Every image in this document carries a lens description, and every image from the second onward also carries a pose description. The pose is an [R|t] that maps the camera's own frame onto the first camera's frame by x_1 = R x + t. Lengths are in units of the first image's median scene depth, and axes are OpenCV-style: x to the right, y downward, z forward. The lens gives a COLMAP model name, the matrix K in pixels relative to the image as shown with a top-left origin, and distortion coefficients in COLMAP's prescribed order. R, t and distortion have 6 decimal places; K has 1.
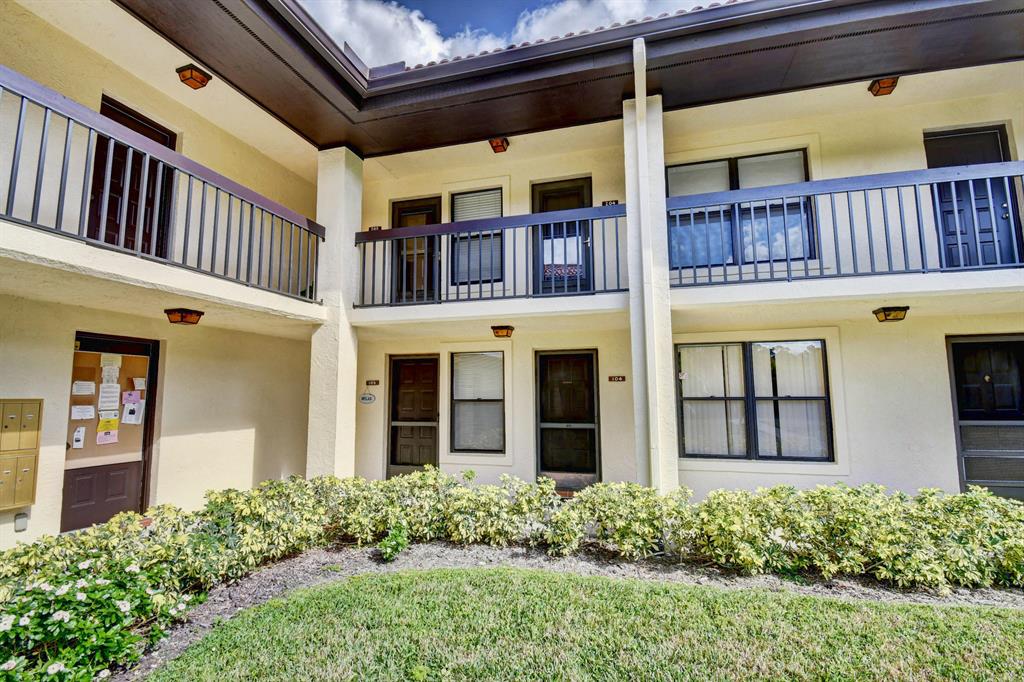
lens RADIAL K [[485.8, 0, 515.3], [0, 485.8, 335.9], [0, 0, 1]] dist [0.001820, 0.000005]
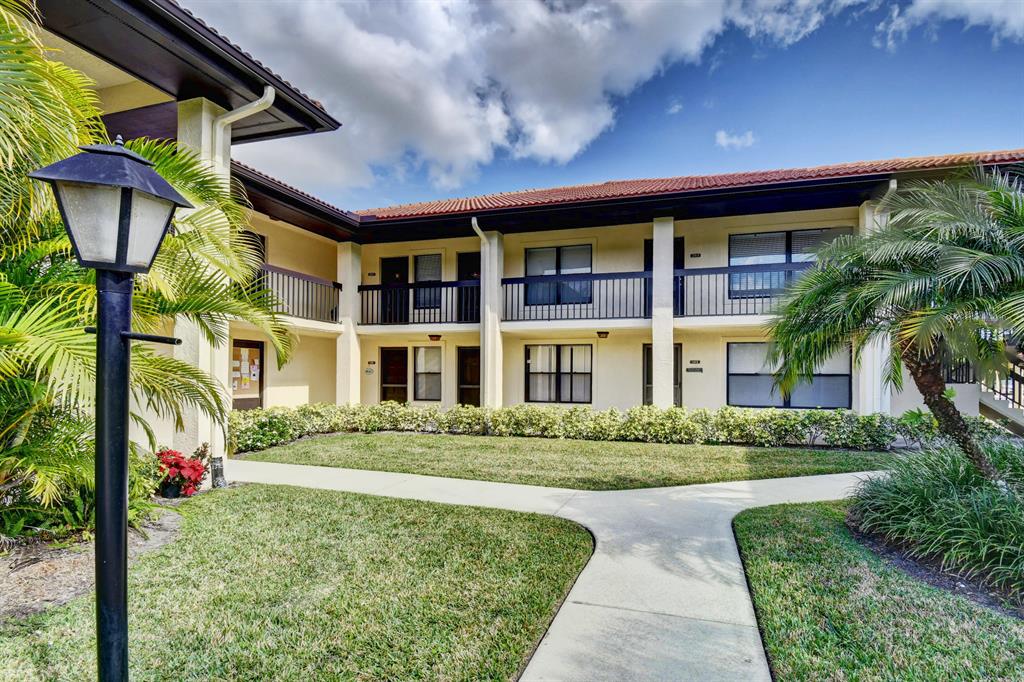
lens RADIAL K [[485.8, 0, 547.5], [0, 485.8, 367.6], [0, 0, 1]] dist [0.001820, 0.000005]
pose [[0.999828, 0.013805, 0.012356, 0.414505], [-0.015034, 0.994298, 0.105569, -0.105216], [-0.010828, -0.105737, 0.994335, -0.986118]]
